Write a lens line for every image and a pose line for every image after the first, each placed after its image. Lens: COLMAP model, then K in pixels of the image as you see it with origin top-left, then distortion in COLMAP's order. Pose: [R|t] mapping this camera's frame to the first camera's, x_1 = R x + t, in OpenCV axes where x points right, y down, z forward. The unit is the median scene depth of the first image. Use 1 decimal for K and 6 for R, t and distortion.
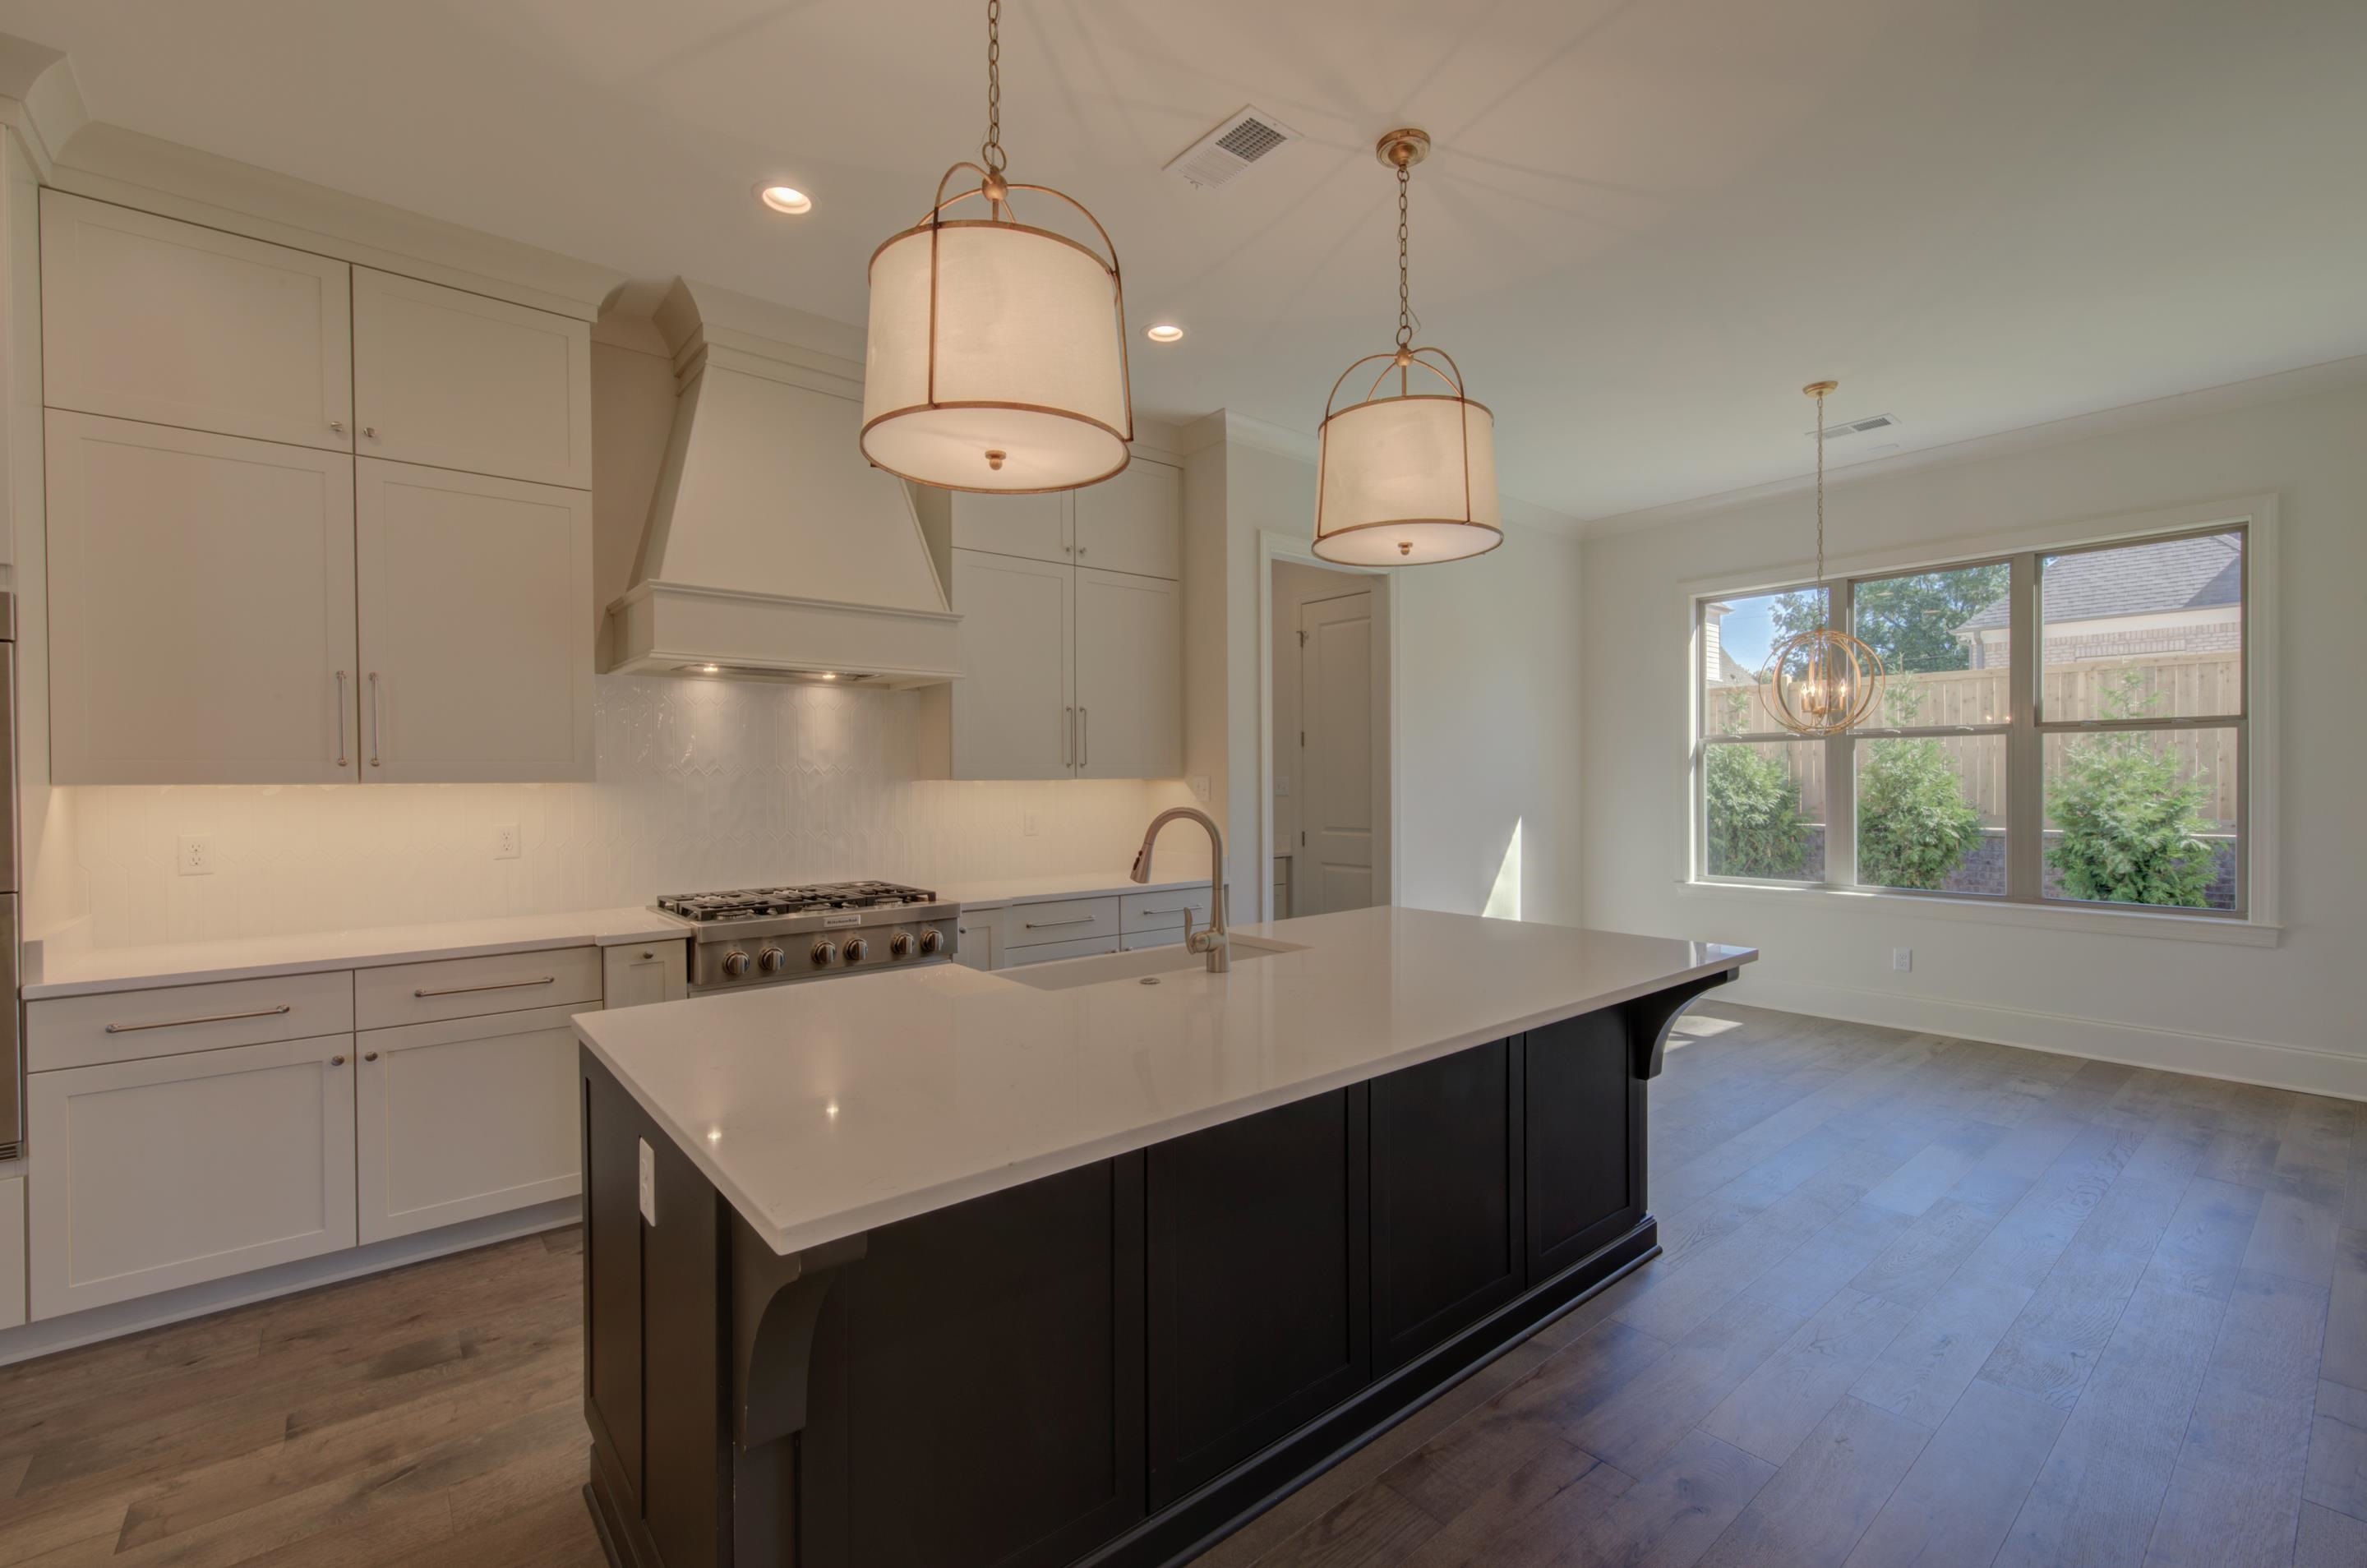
lens RADIAL K [[1012.7, 0, 1183.9], [0, 1012.7, 787.2], [0, 0, 1]] dist [-0.000797, 0.002532]
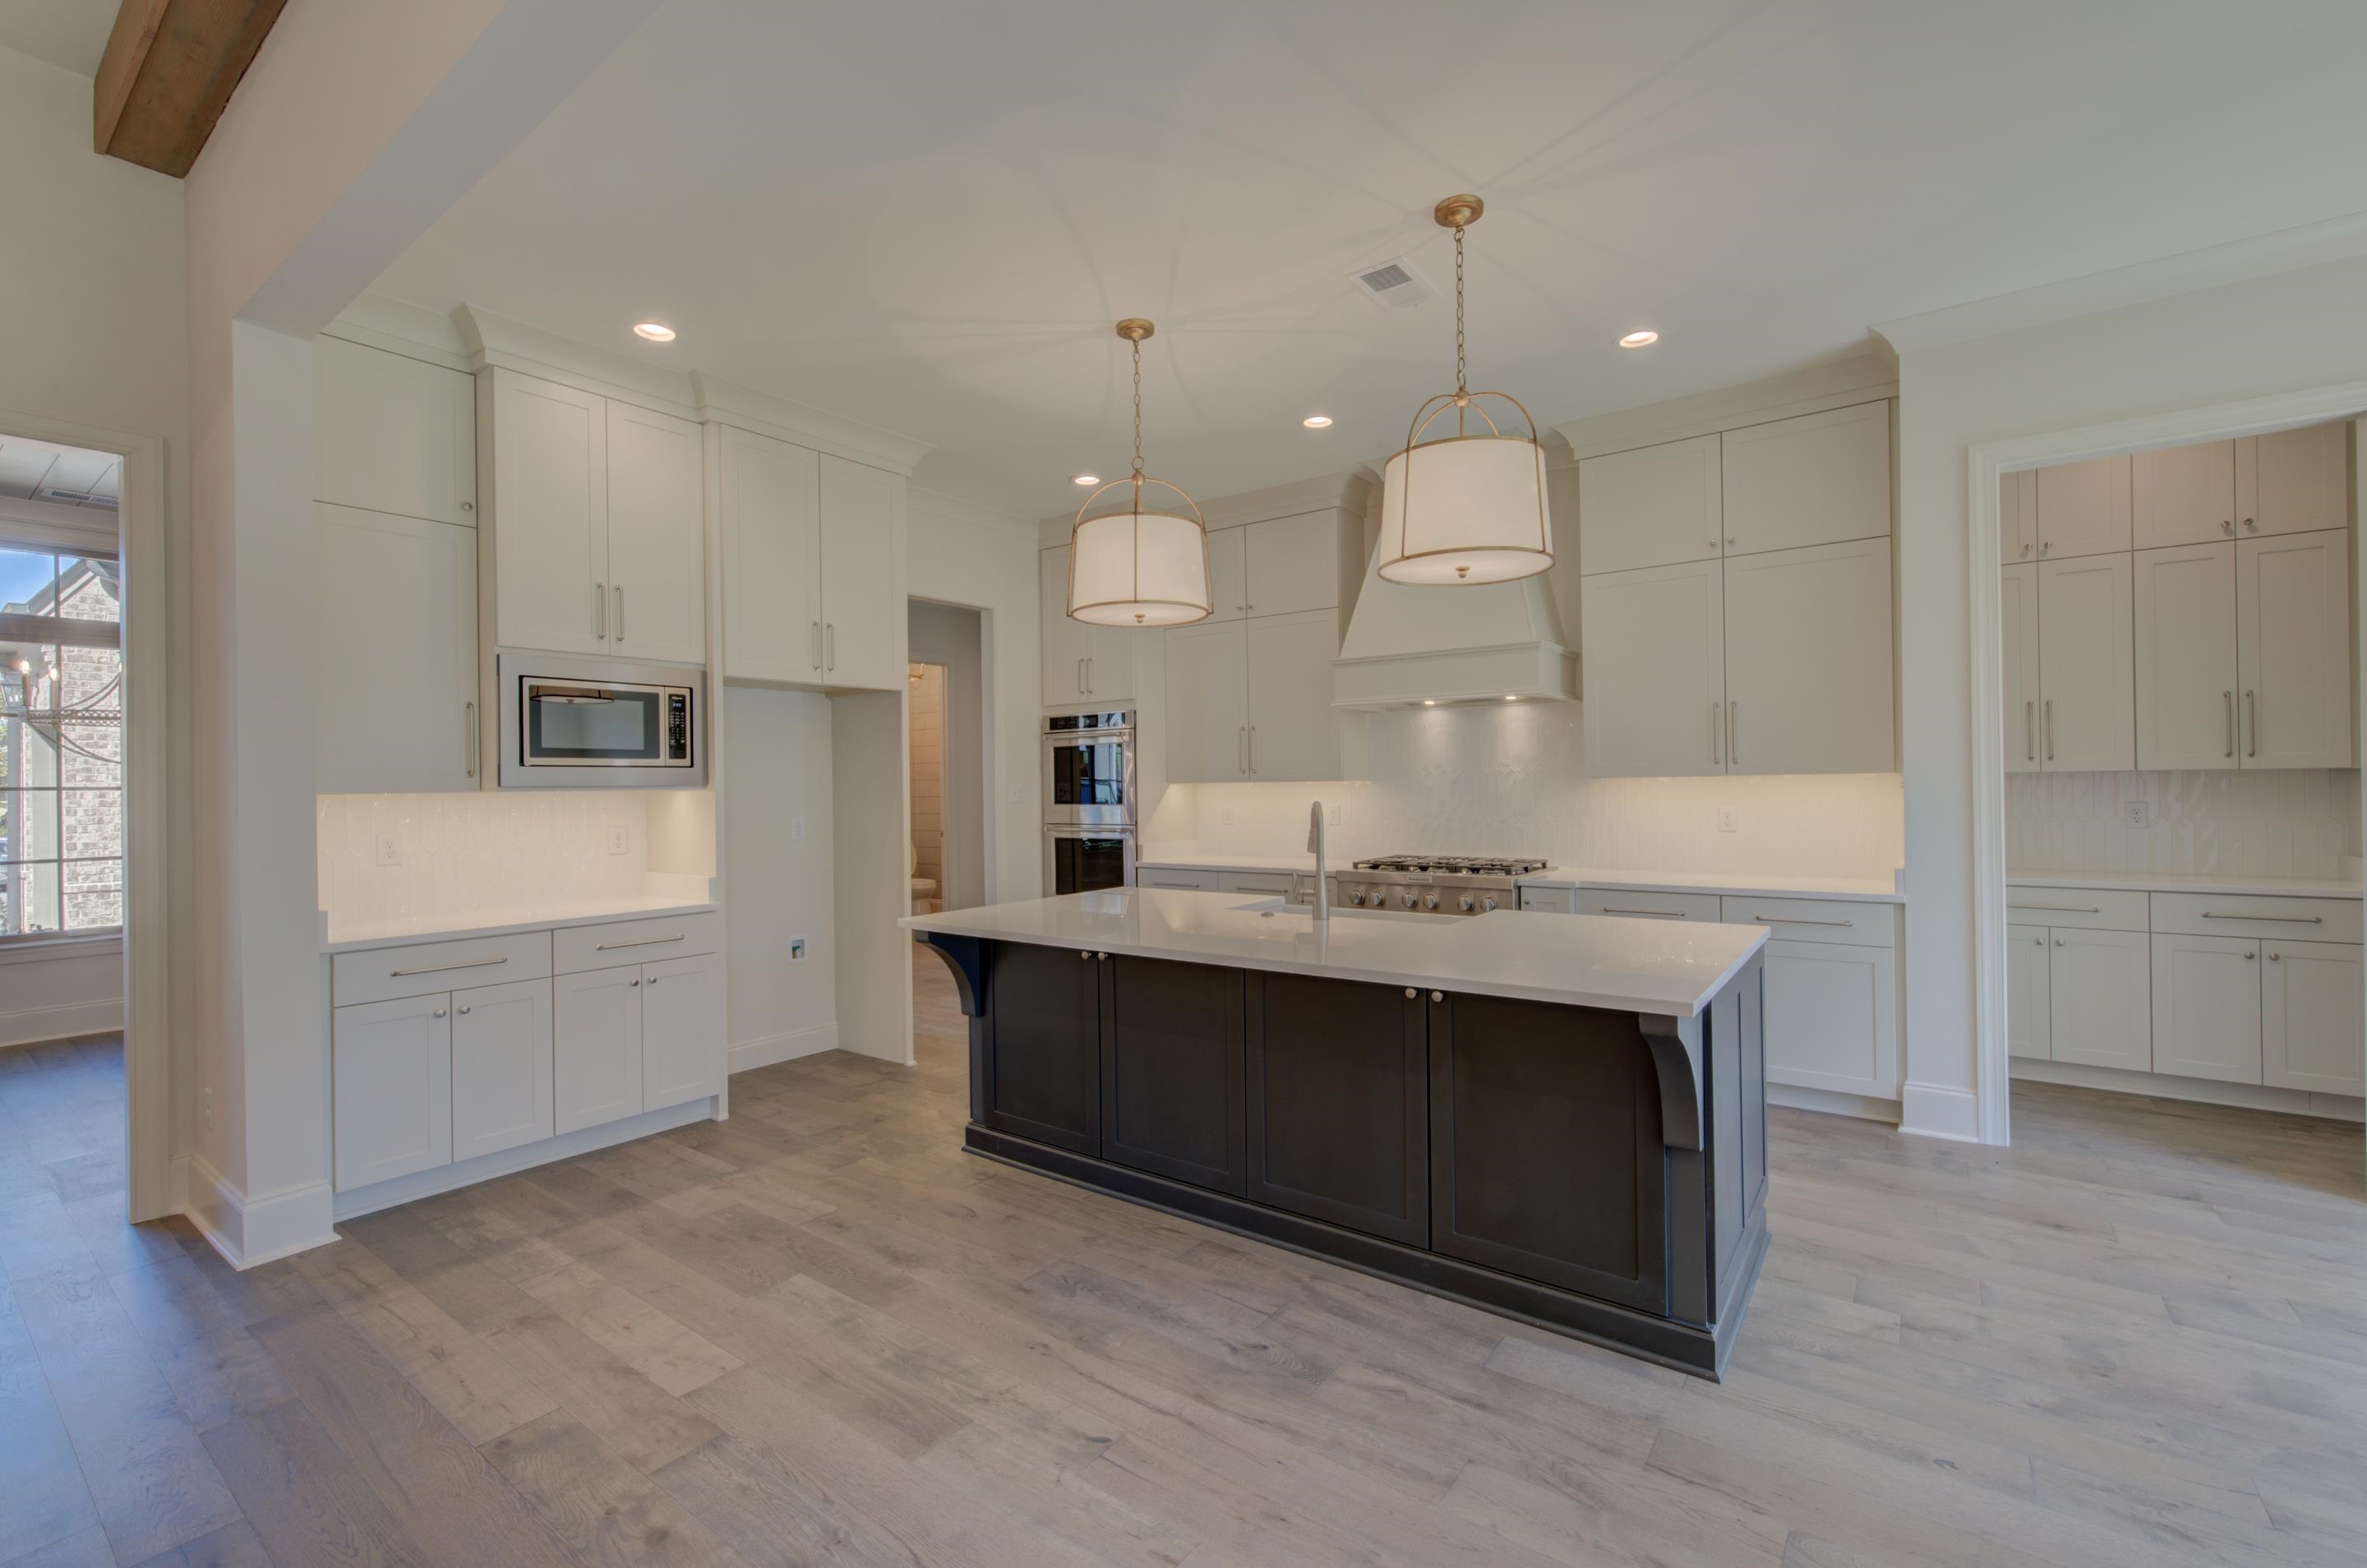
lens RADIAL K [[1012.7, 0, 1191.0], [0, 1012.7, 782.6], [0, 0, 1]] dist [-0.000797, 0.002532]
pose [[0.238722, 0.002232, -0.971085, 1.028793], [0.005311, 0.999979, 0.003604, -0.010161], [0.971073, -0.006018, 0.238705, 0.377384]]
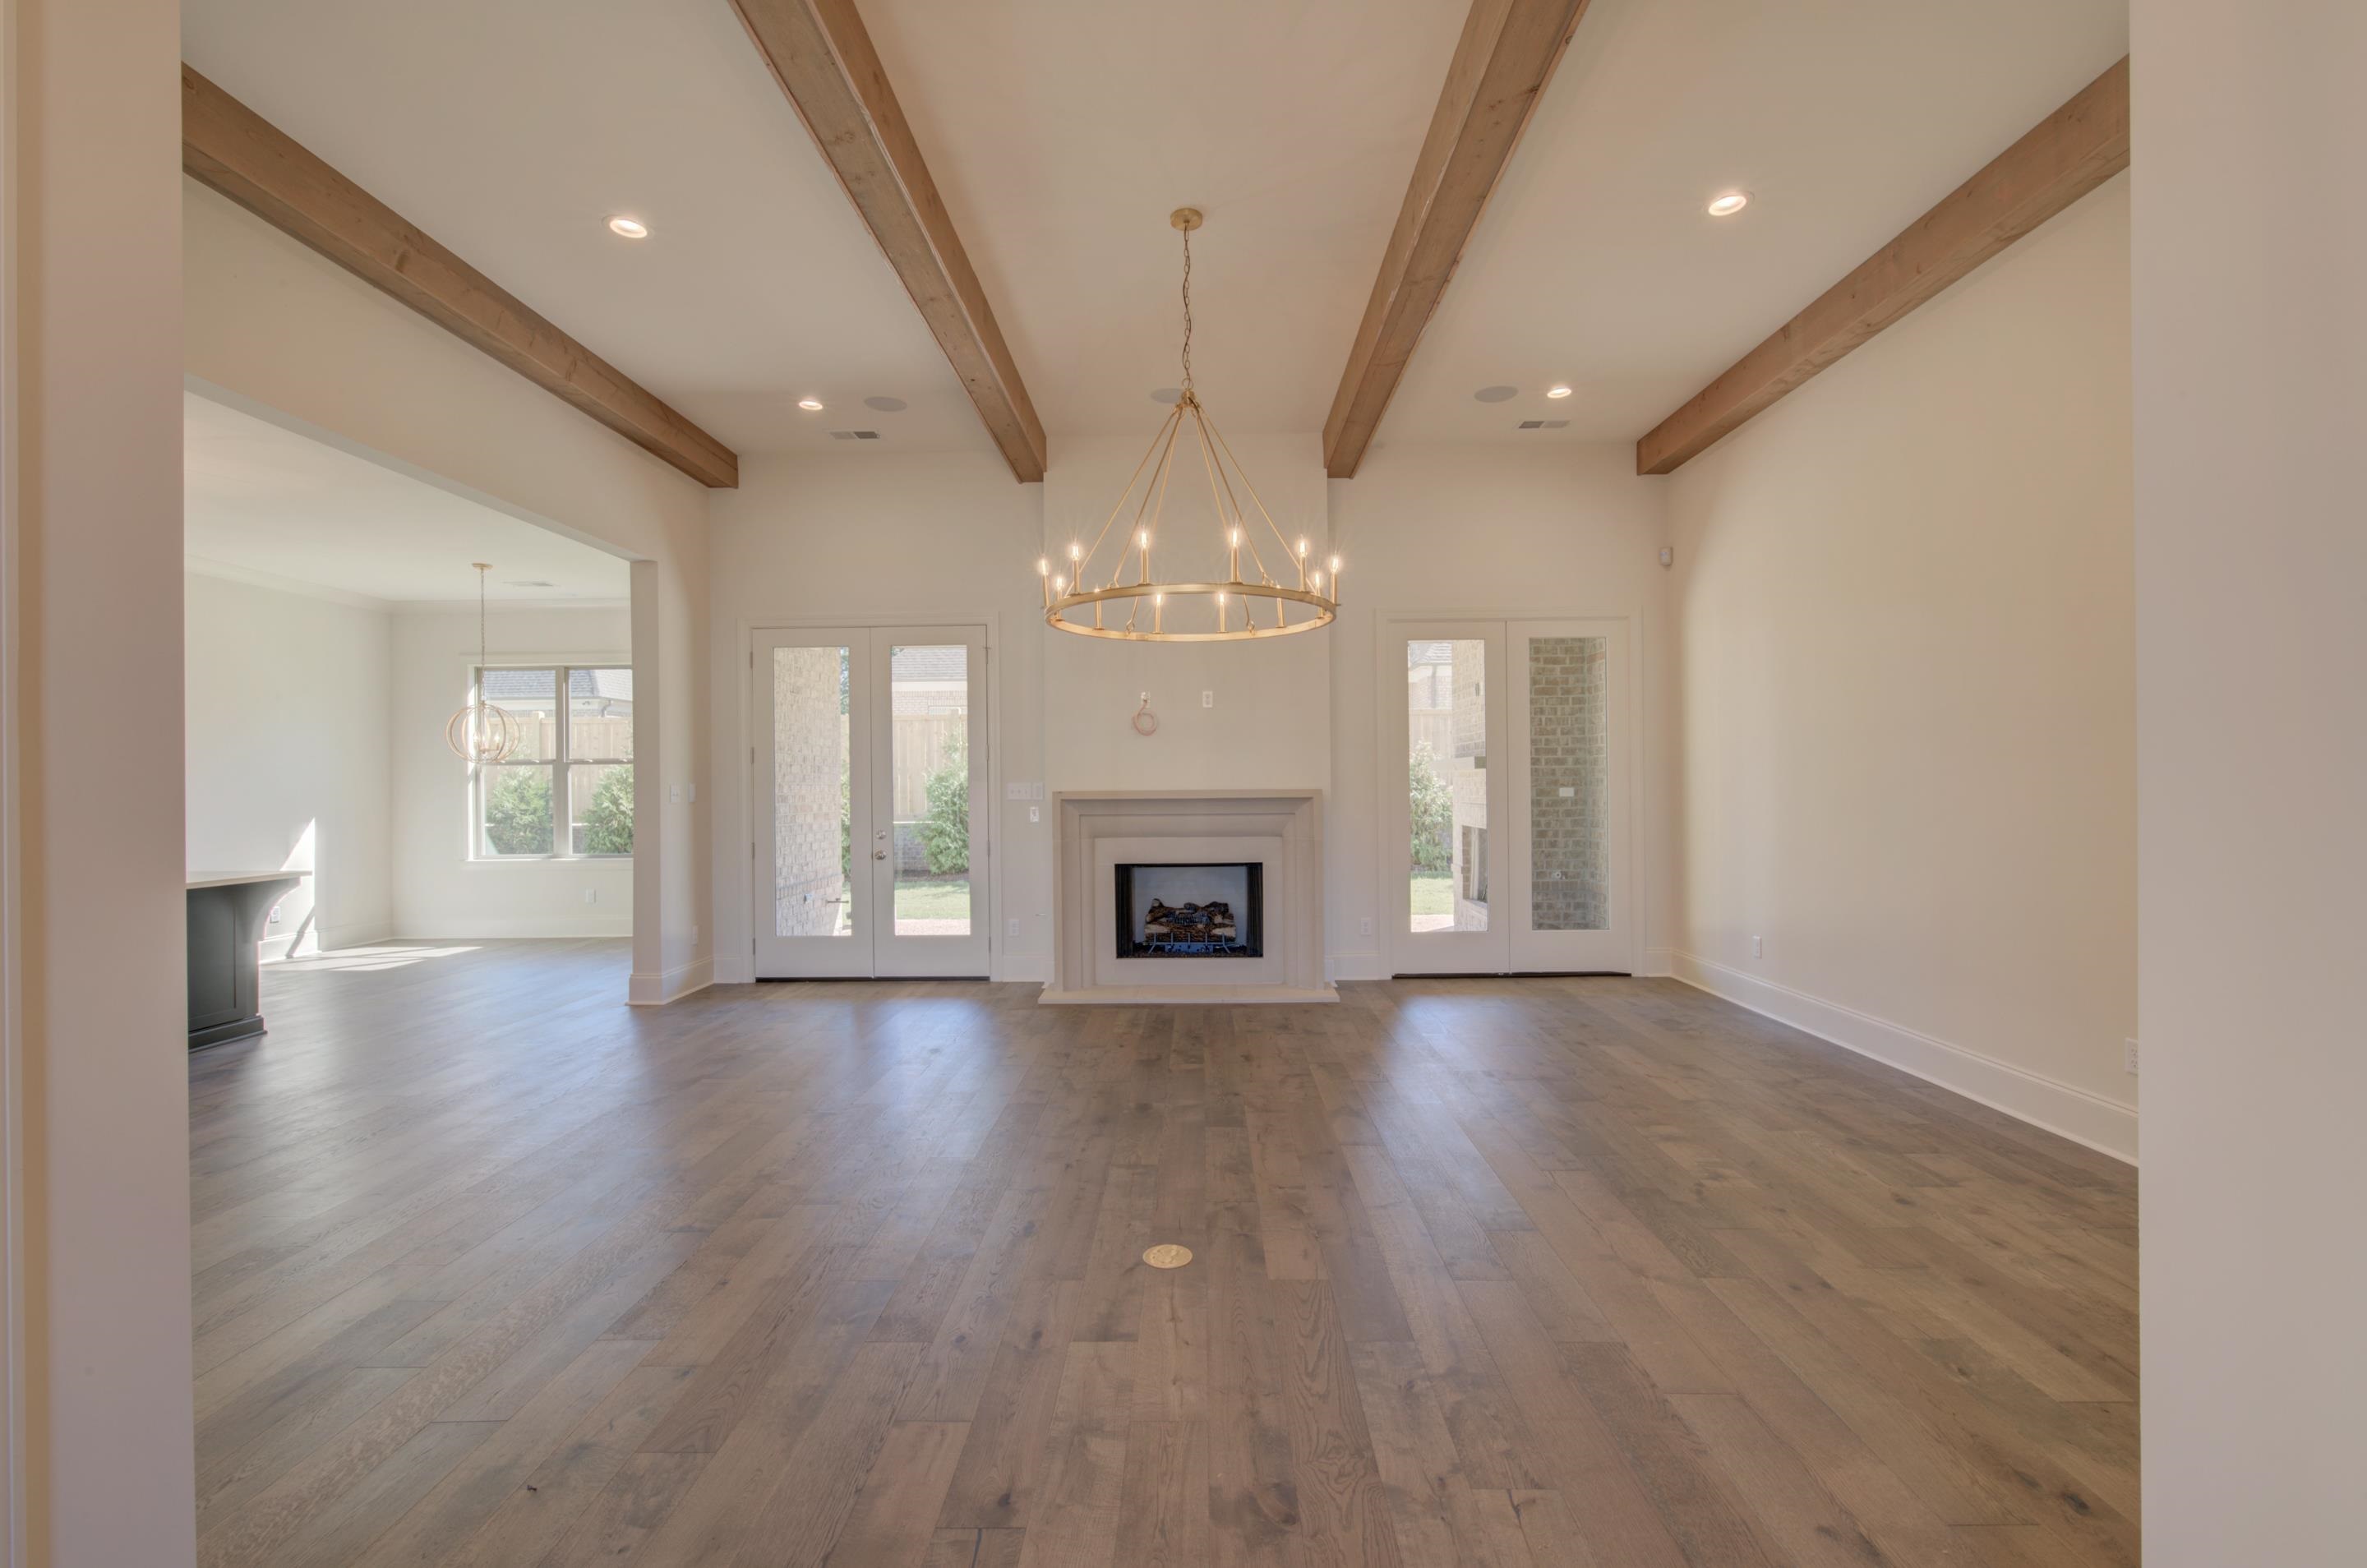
lens RADIAL K [[1012.7, 0, 1176.7], [0, 1012.7, 783.3], [0, 0, 1]] dist [-0.000797, 0.002532]
pose [[0.656582, -0.000380, 0.754255, 0.132774], [0.011371, 0.999891, -0.009396, 0.015336], [-0.754169, 0.014746, 0.656515, -1.434341]]
